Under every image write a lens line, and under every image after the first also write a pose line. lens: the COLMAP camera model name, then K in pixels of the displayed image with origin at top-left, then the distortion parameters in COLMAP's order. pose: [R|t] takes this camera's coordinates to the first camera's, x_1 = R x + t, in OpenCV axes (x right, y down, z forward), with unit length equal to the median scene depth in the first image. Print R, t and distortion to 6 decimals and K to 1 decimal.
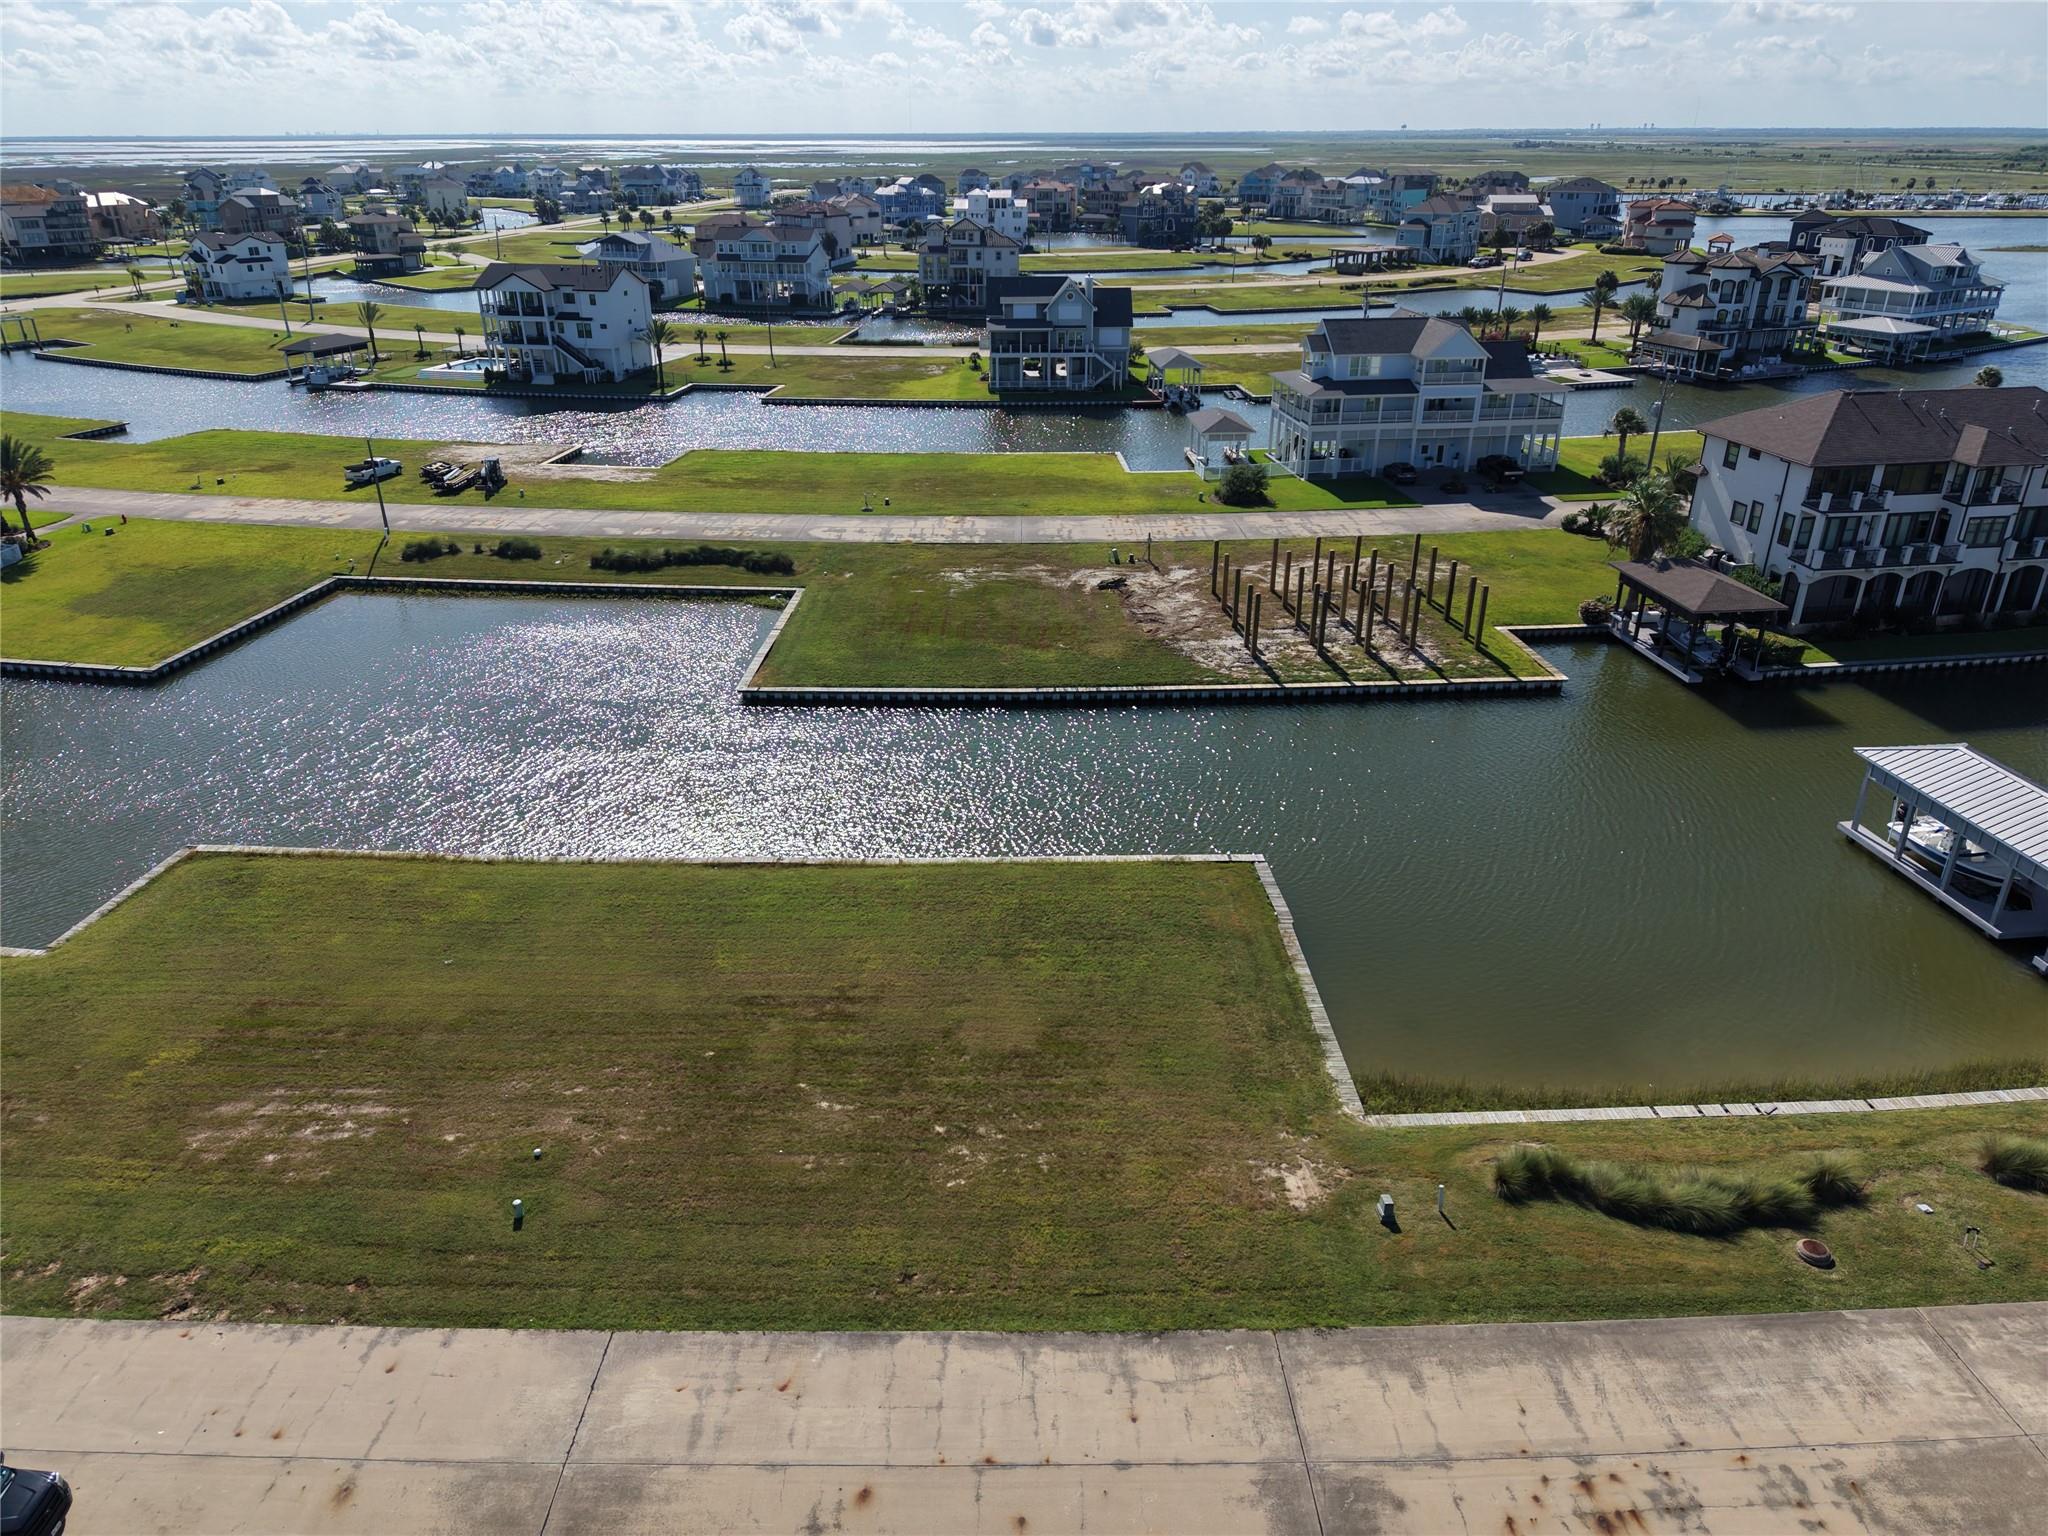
lens RADIAL K [[1366.7, 0, 1024.5], [0, 1366.7, 777.6], [0, 0, 1]] dist [0.029578, -0.027702]
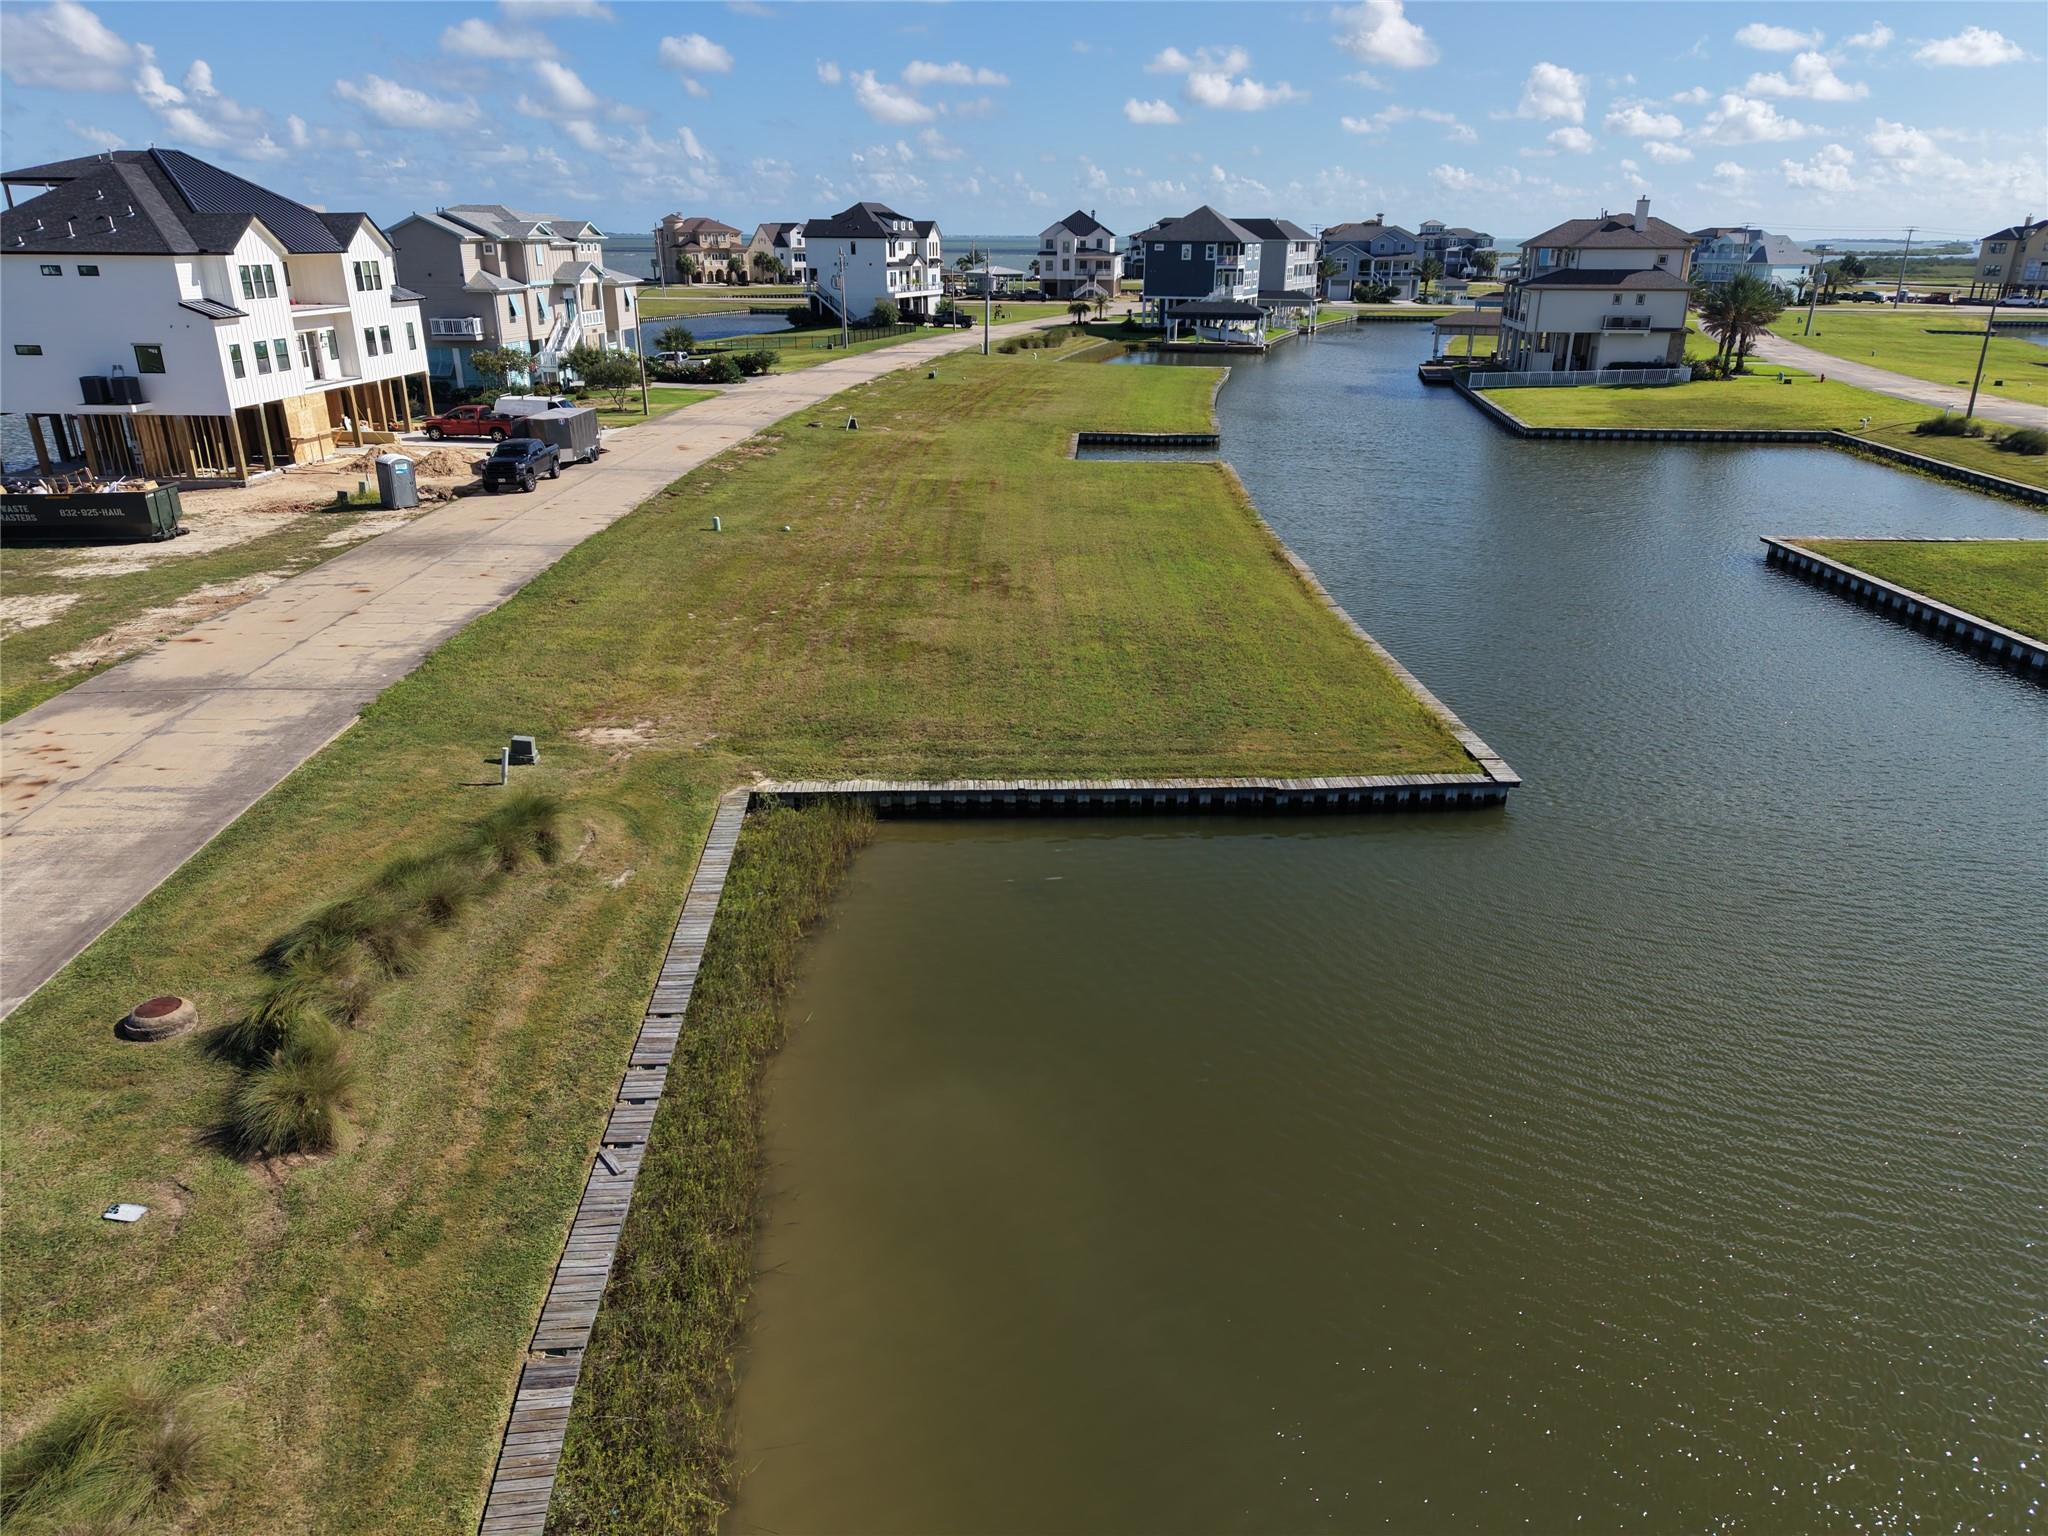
lens RADIAL K [[1366.7, 0, 1024.5], [0, 1366.7, 777.6], [0, 0, 1]] dist [0.029578, -0.027702]
pose [[0.028223, 0.370768, -0.928296, 0.880370], [-0.430912, 0.842460, 0.323383, -0.042226], [0.901953, 0.390887, 0.183545, 0.984823]]
